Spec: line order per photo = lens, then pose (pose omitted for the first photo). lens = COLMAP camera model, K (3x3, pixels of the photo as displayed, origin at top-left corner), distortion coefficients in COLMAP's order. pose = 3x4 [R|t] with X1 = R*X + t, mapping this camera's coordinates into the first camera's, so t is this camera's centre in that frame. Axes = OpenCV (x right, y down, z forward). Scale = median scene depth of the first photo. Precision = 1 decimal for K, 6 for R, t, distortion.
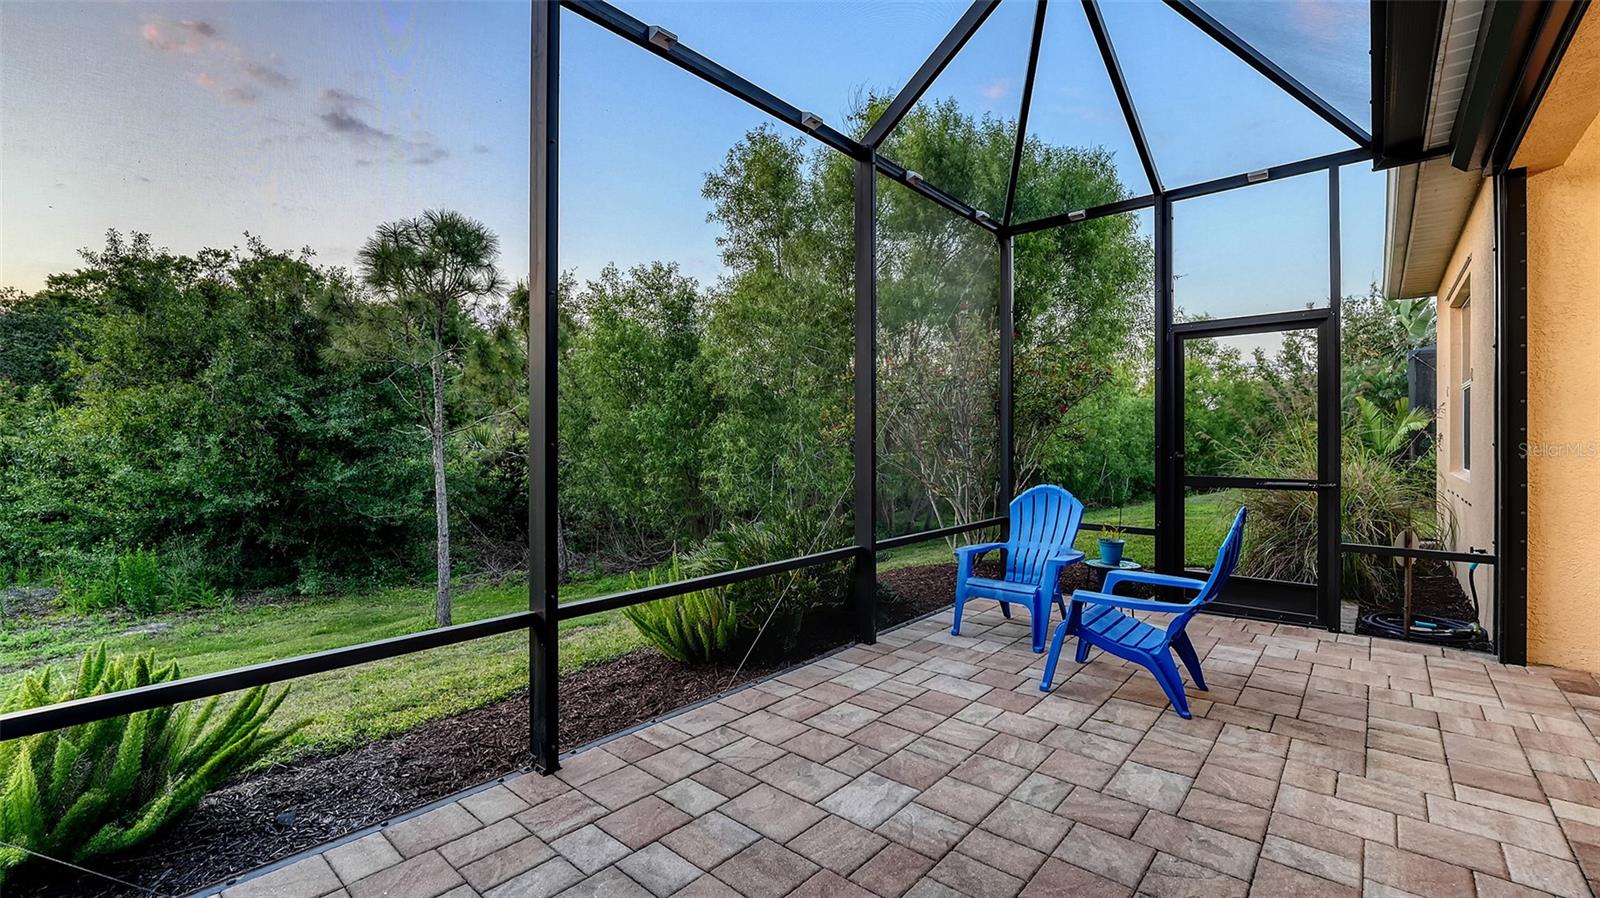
lens RADIAL K [[670.6, 0, 793.5], [0, 670.6, 435.1], [0, 0, 1]] dist [-0.009904, 0.000833]
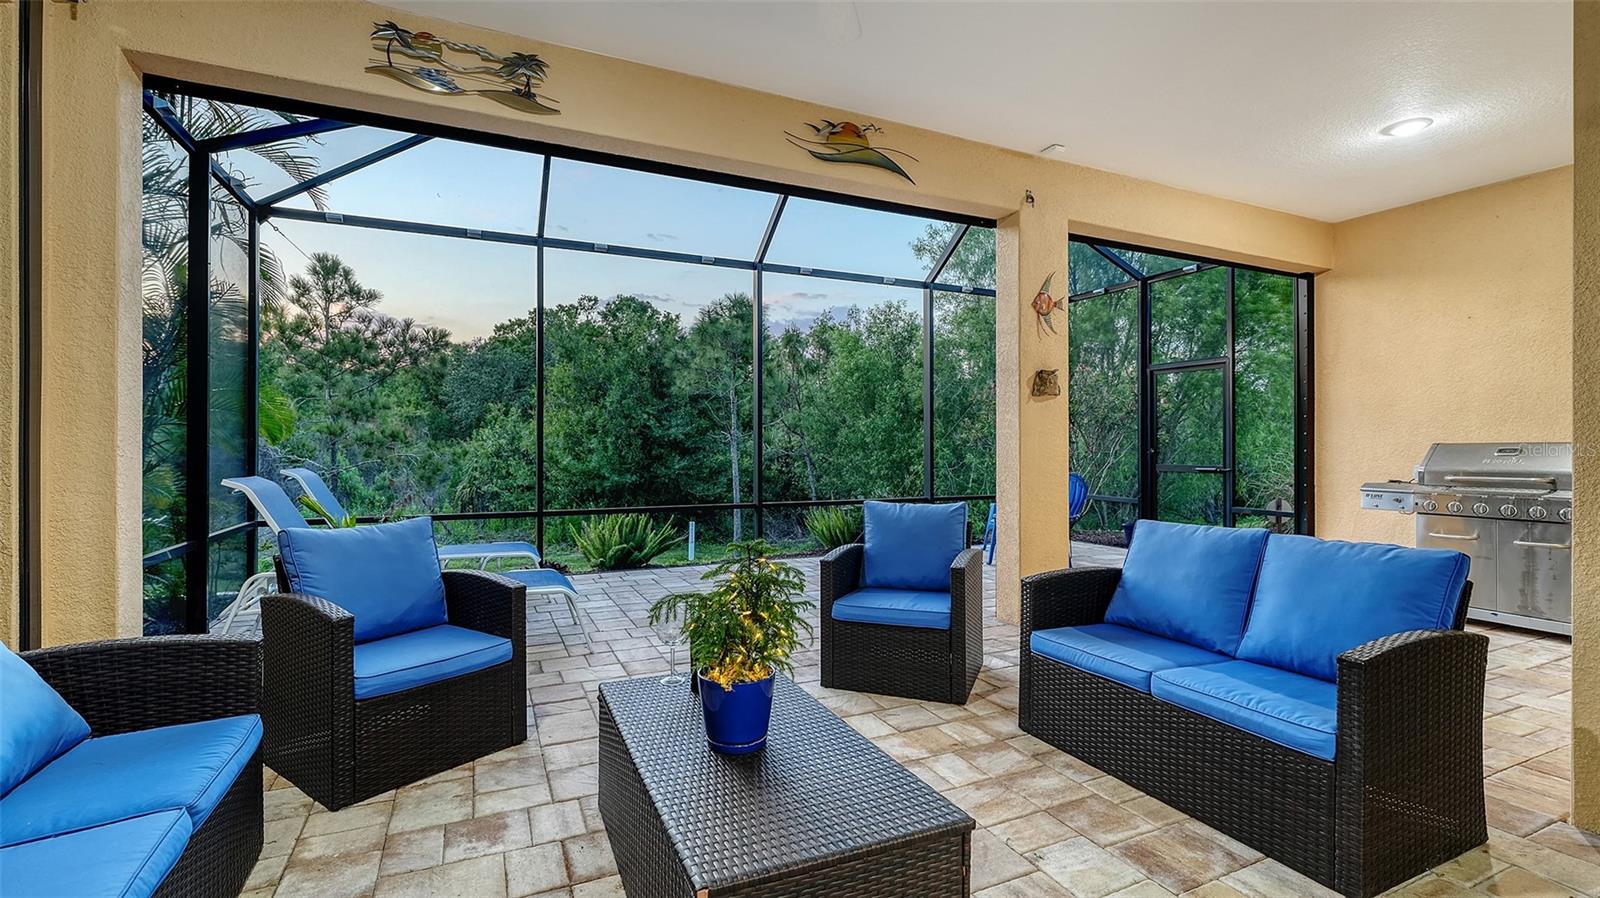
lens RADIAL K [[713.6, 0, 790.7], [0, 713.6, 439.2], [0, 0, 1]] dist [0.001416, 0.000761]
pose [[0.911374, -0.000447, -0.411579, 0.214300], [0.000875, 0.999999, 0.000852, 0.000951], [0.411578, -0.001136, 0.911374, -0.359217]]
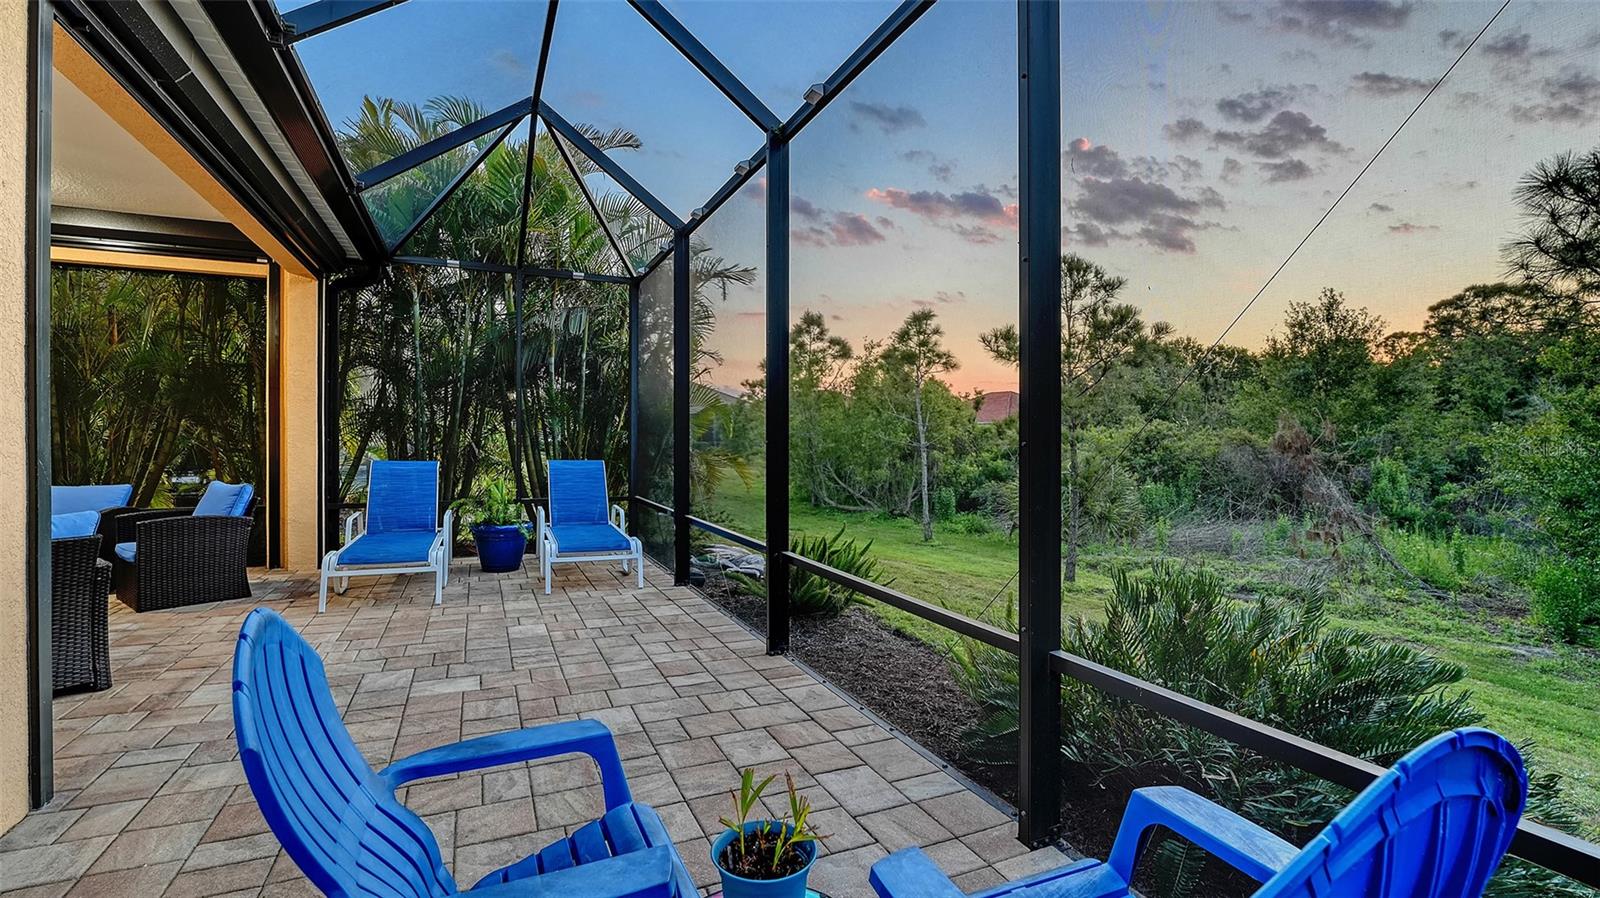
lens RADIAL K [[713.6, 0, 805.1], [0, 713.6, 442.7], [0, 0, 1]] dist [0.001416, 0.000761]
pose [[-0.404060, 0.000028, -0.914732, 0.252465], [-0.003586, 0.999992, 0.001614, 0.003251], [0.914725, 0.003933, -0.404057, 0.396871]]
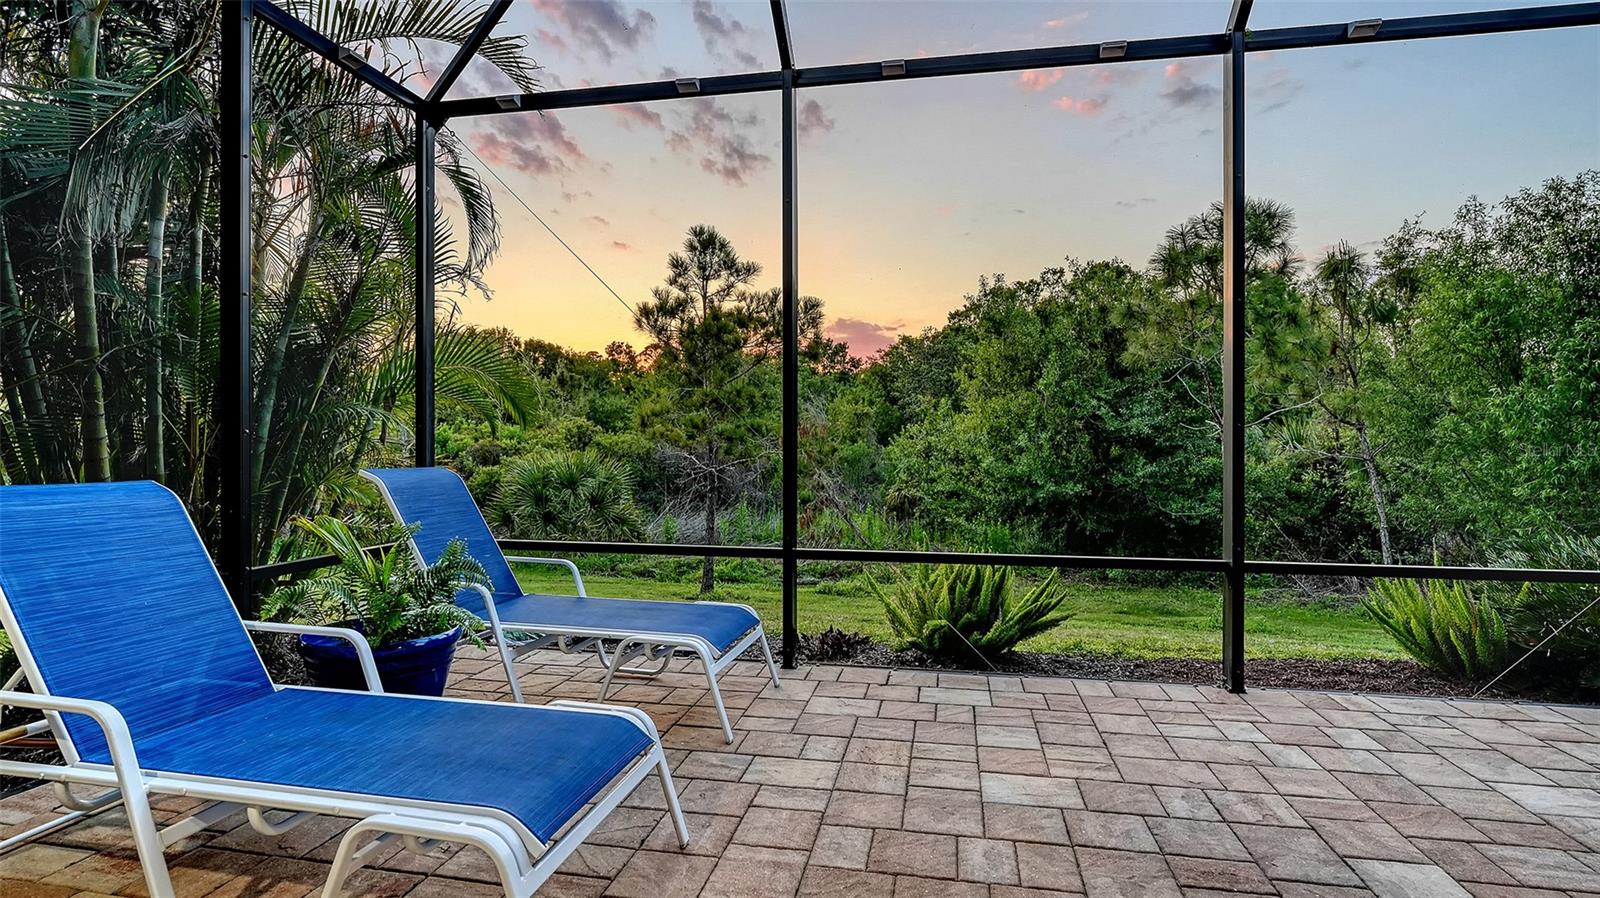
lens RADIAL K [[785.0, 0, 791.3], [0, 785.0, 445.1], [0, 0, 1]] dist [-0.012676, 0.000049]
pose [[0.505126, 0.005226, -0.863030, 0.104662], [0.002823, 0.999966, 0.007708, 0.008547], [0.863041, -0.006330, 0.505094, -0.096902]]
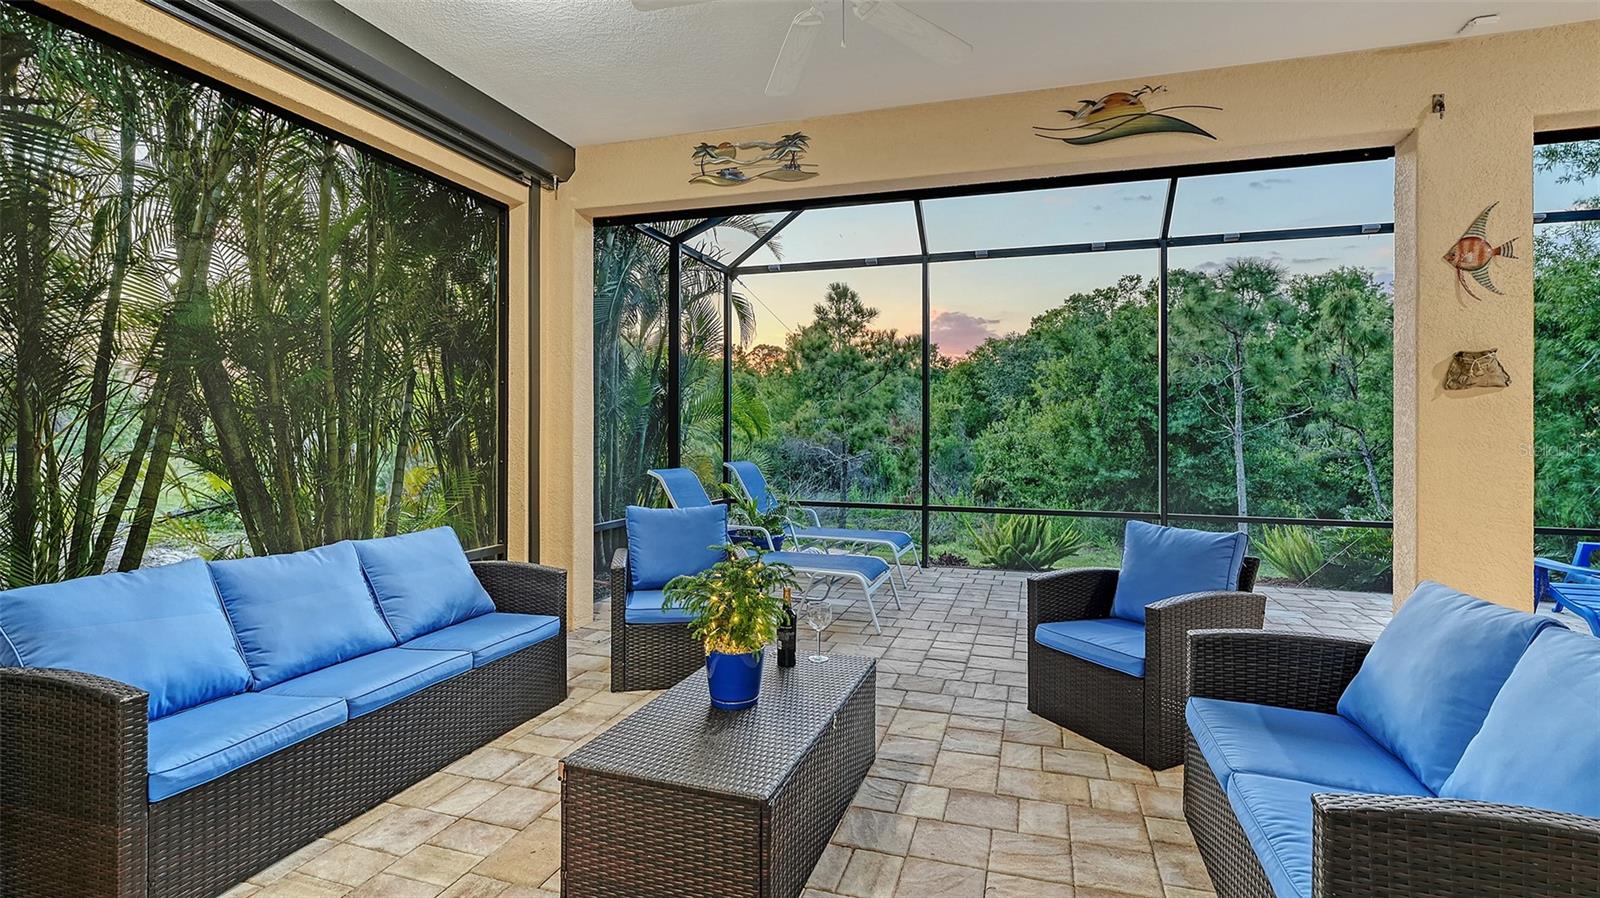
lens RADIAL K [[732.8, 0, 794.6], [0, 732.8, 432.1], [0, 0, 1]] dist [0.003765, 0.000280]
pose [[0.399545, 0.003147, -0.916708, 0.340459], [0.002044, 0.999989, 0.004324, -0.008514], [0.916711, -0.003602, 0.399534, -0.280636]]
